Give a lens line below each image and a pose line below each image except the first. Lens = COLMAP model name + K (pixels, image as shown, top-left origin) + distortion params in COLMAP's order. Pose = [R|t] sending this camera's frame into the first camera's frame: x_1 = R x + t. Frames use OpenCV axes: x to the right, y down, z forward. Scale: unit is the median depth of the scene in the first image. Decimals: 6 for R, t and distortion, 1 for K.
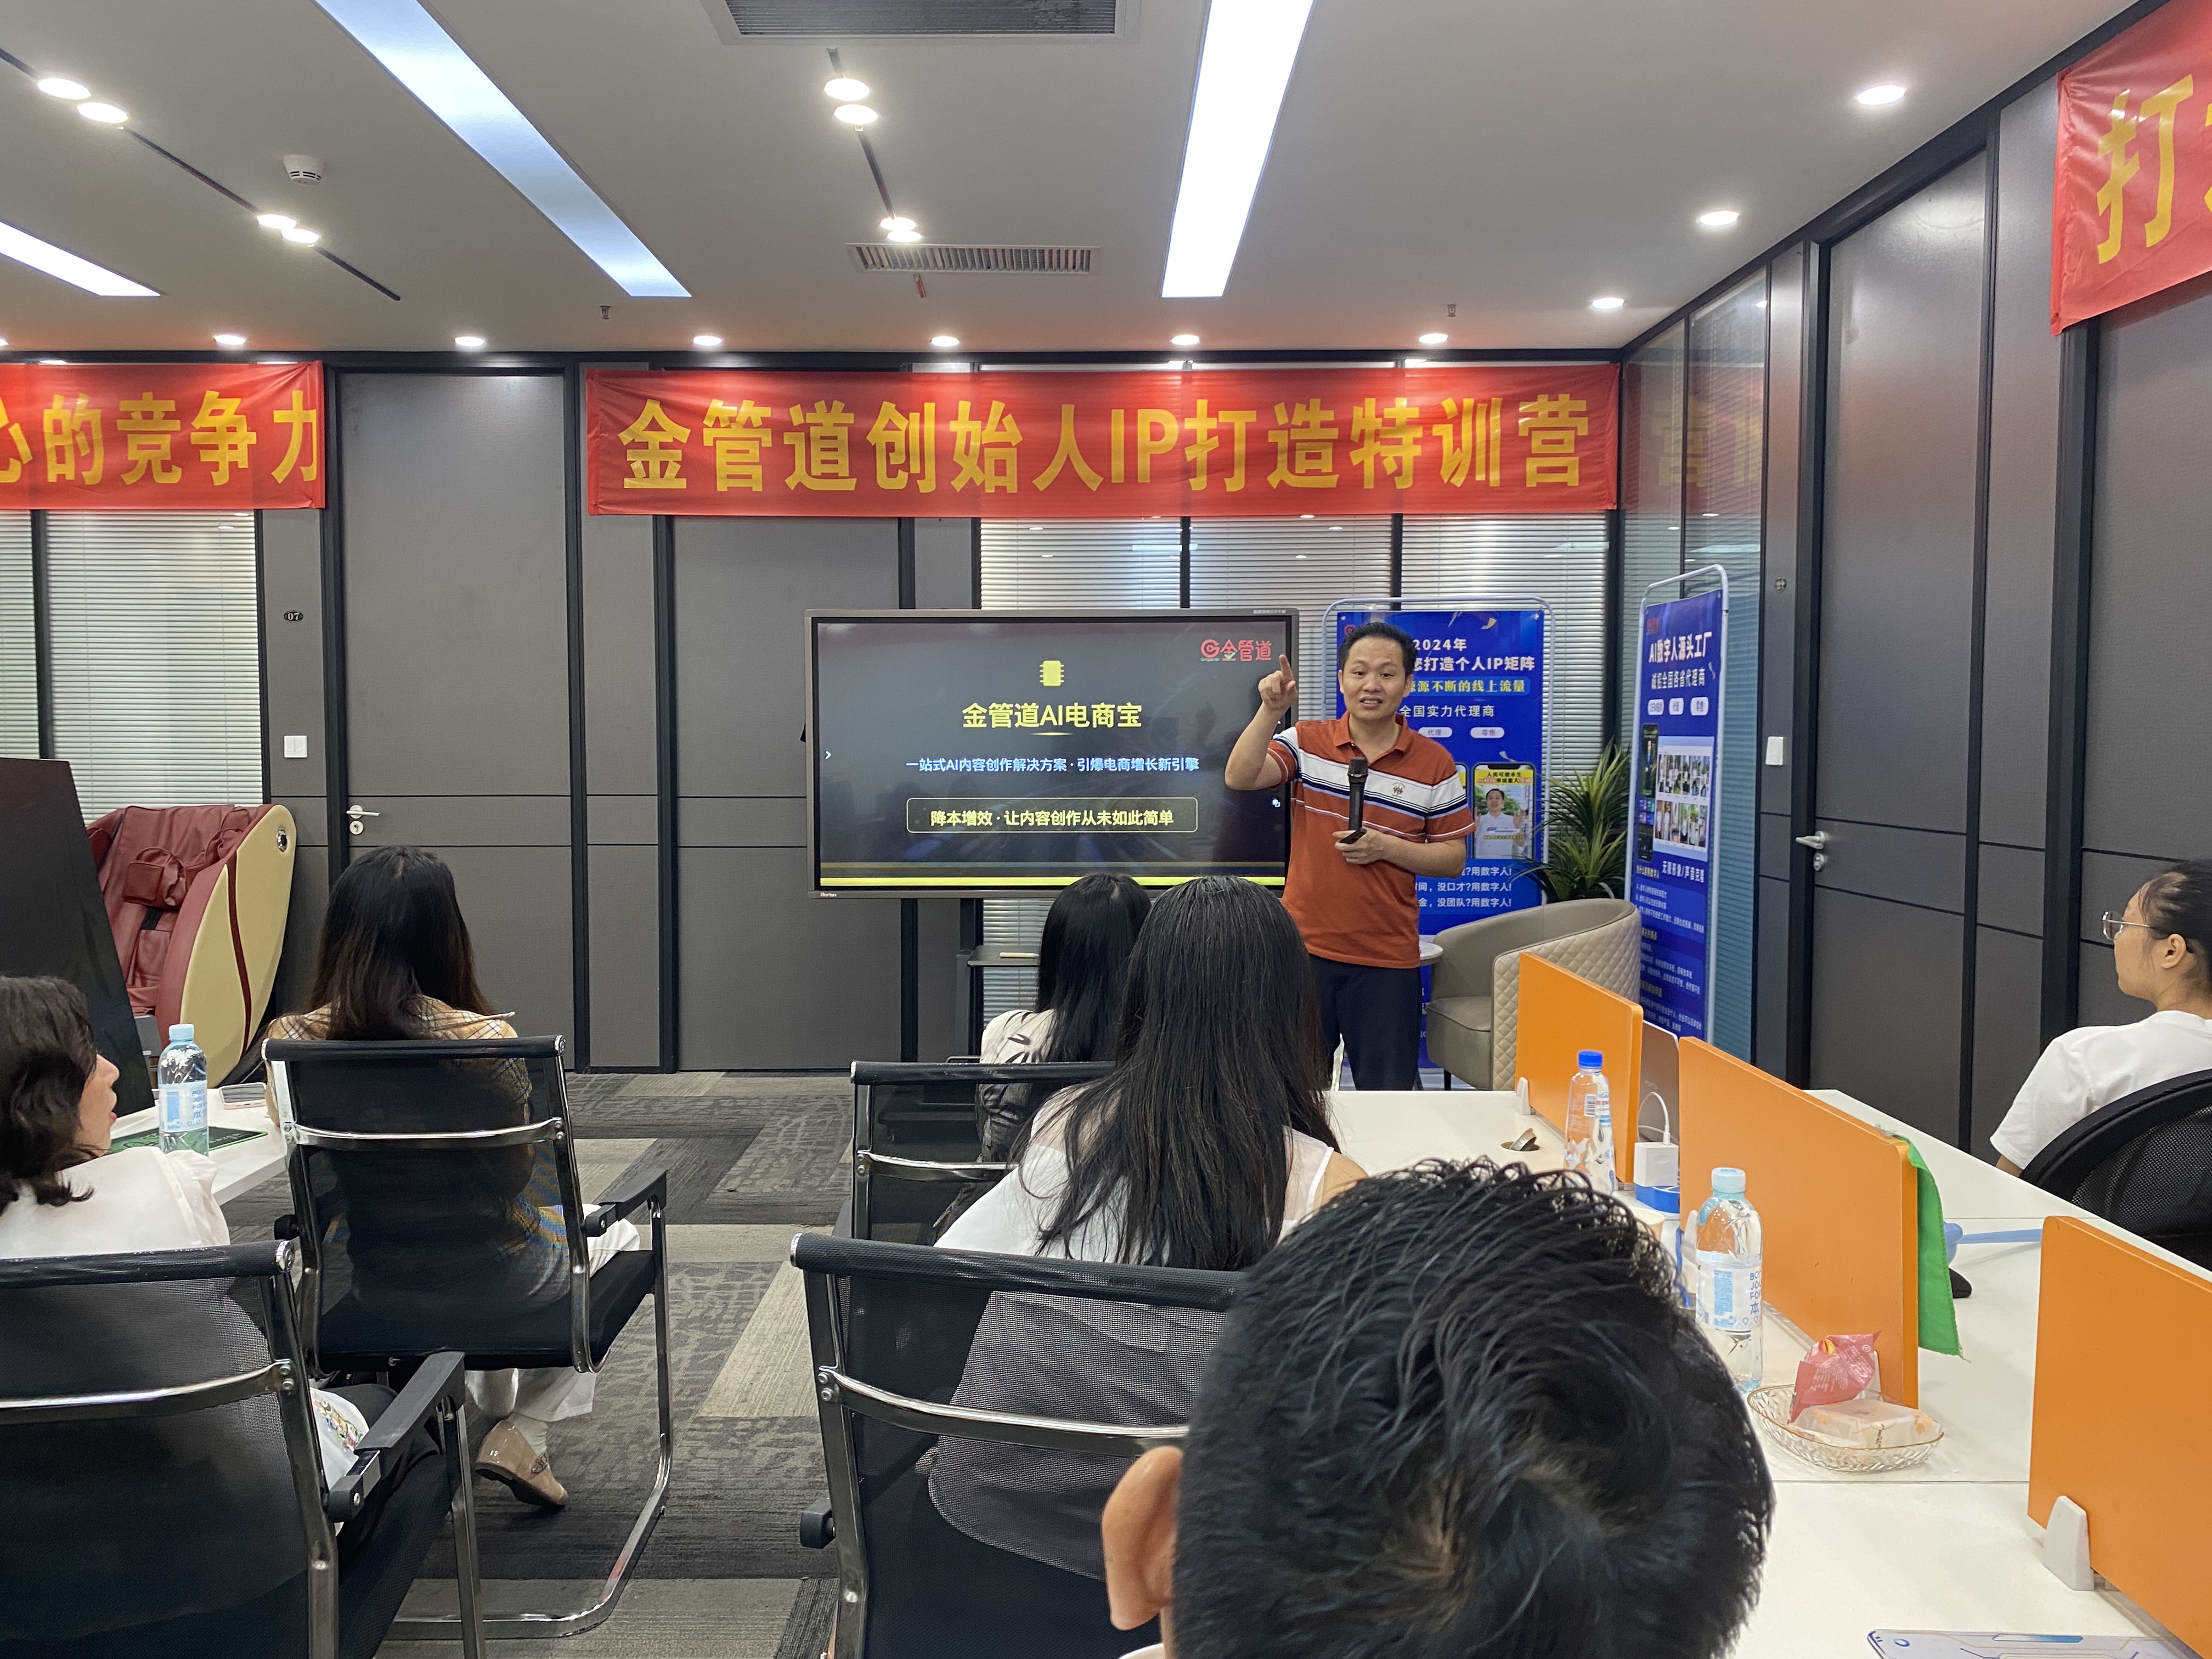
lens RADIAL K [[1705.7, 0, 1075.7], [0, 1705.7, 817.3], [0, 0, 1]] dist [0.039762, -0.045782]
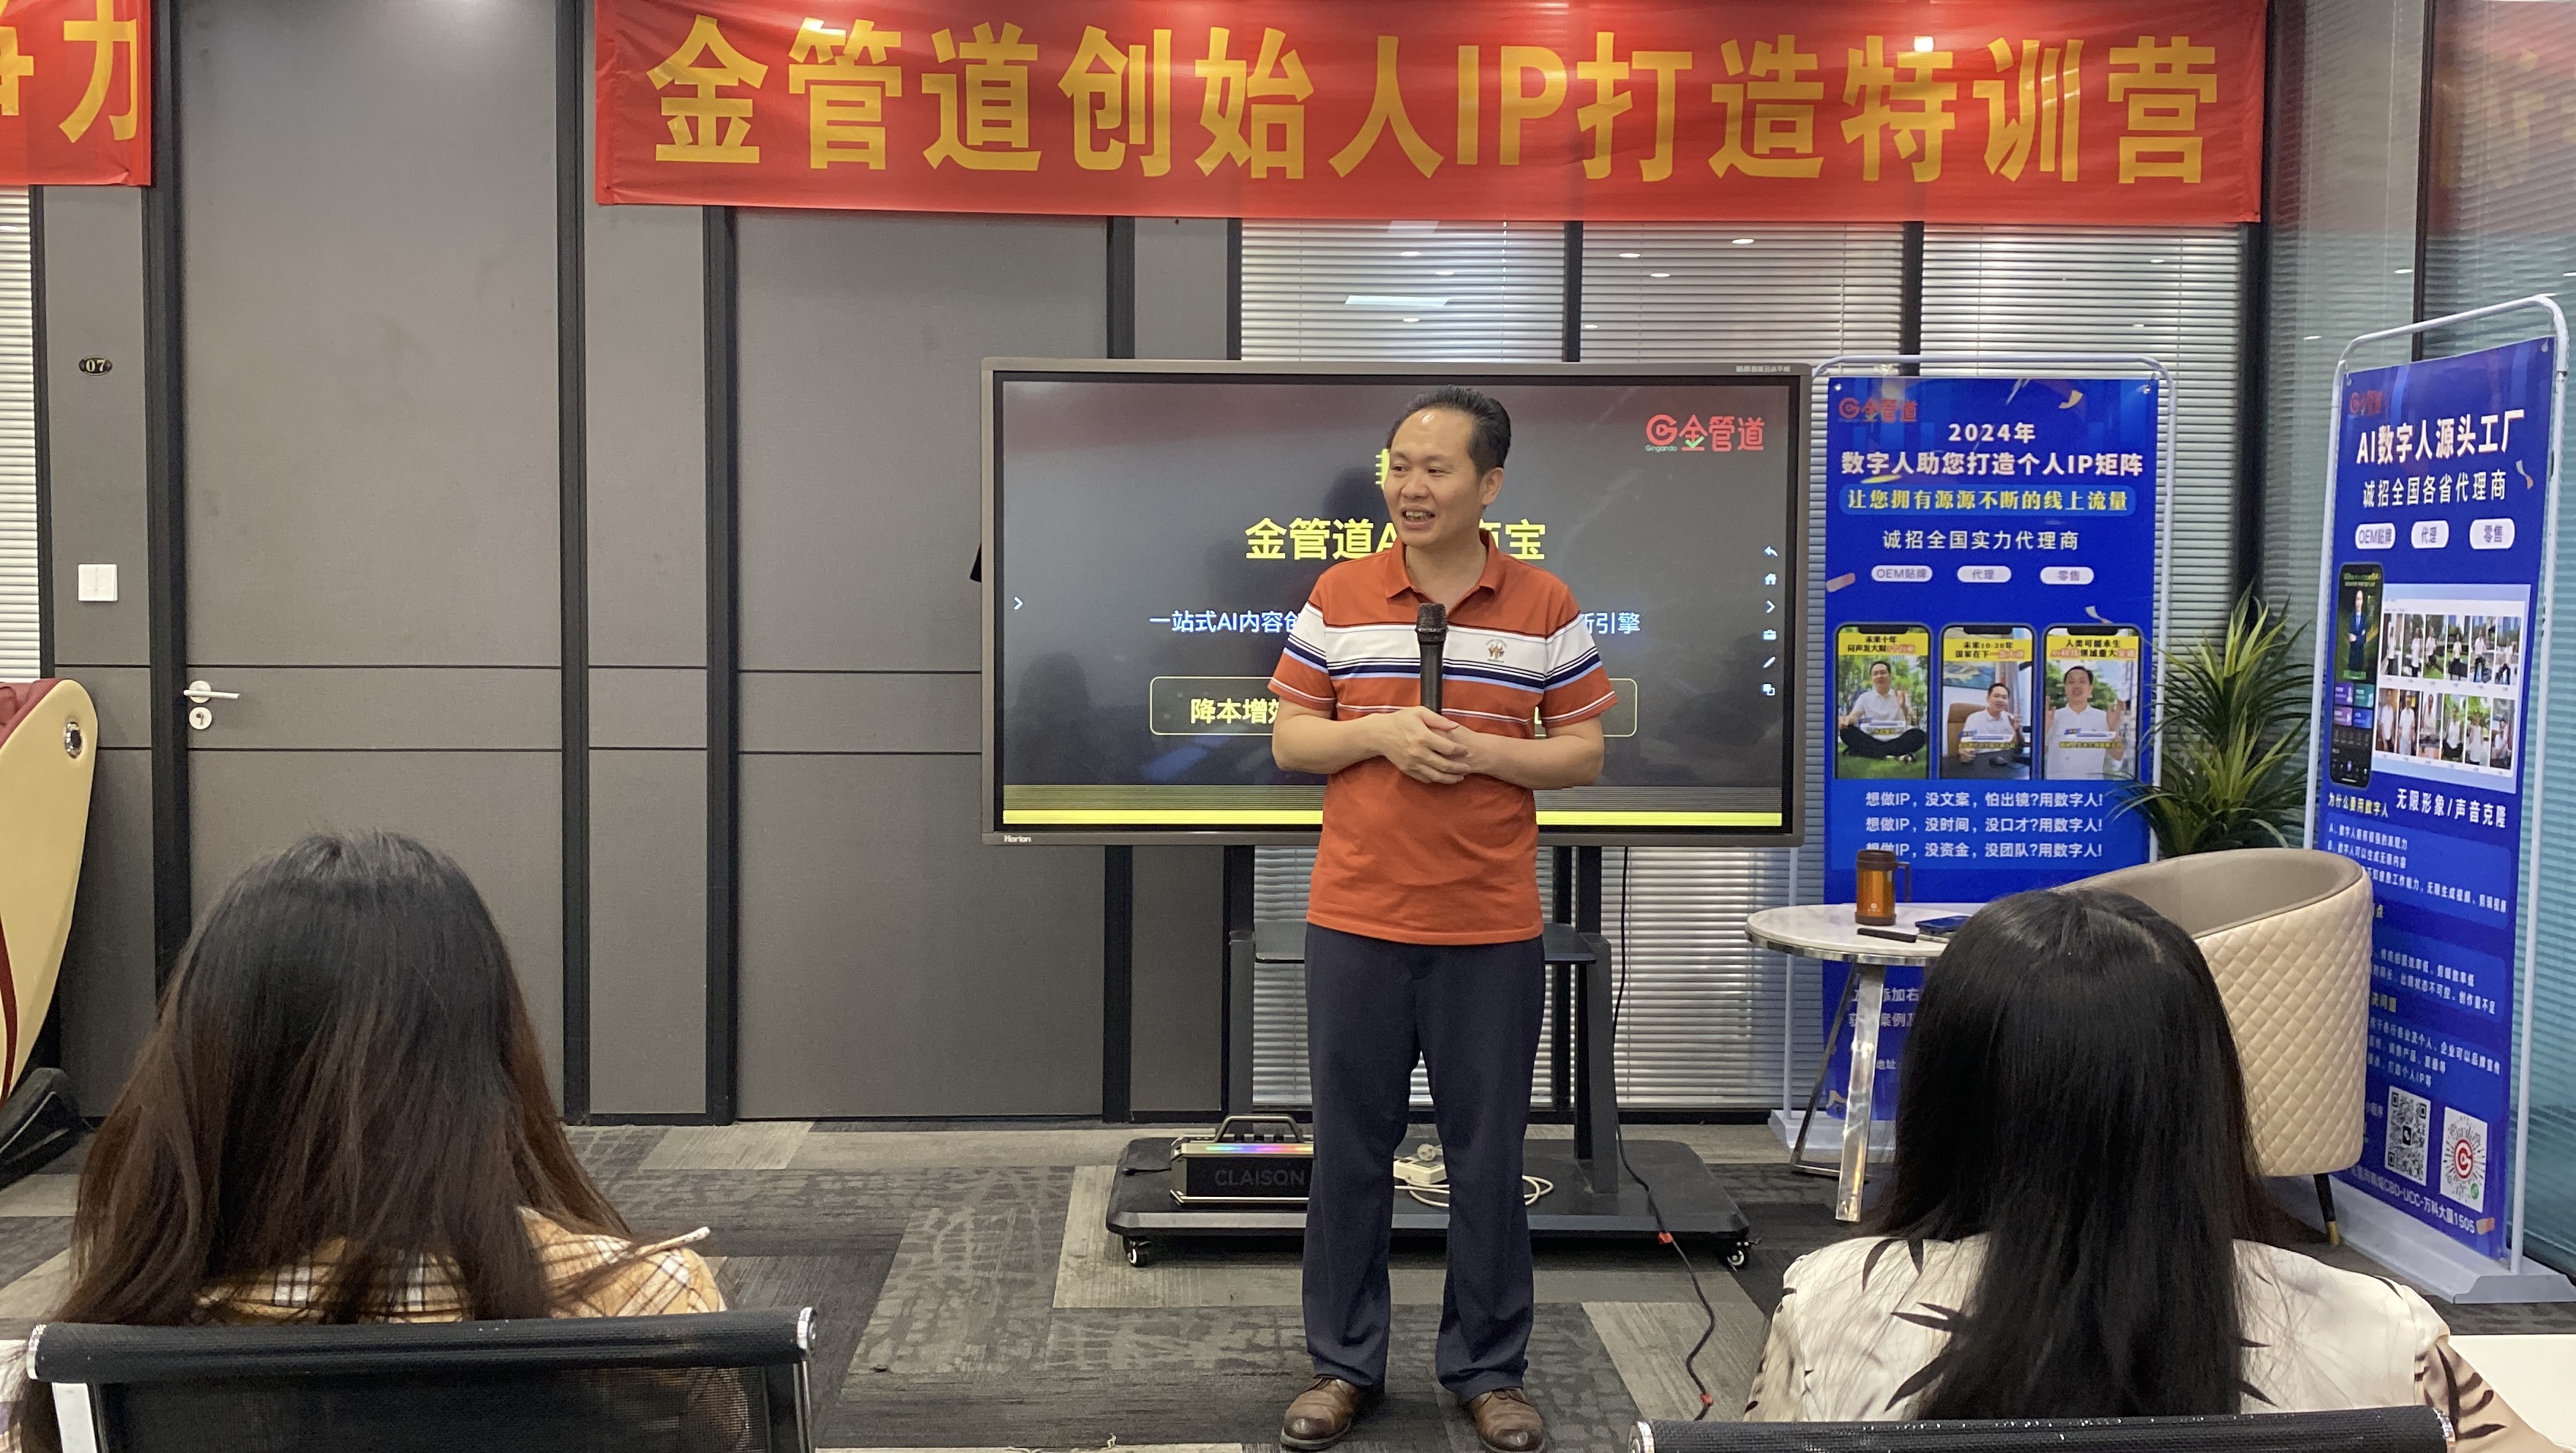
lens RADIAL K [[2279.4, 0, 1277.6], [0, 2279.4, 679.5], [0, 0, 1]] dist [0.077119, -0.143282]
pose [[0.998780, 0.006426, 0.048970, -0.084753], [-0.006168, 0.999966, -0.005409, -0.005714], [-0.049004, 0.005100, 0.998786, 0.183278]]
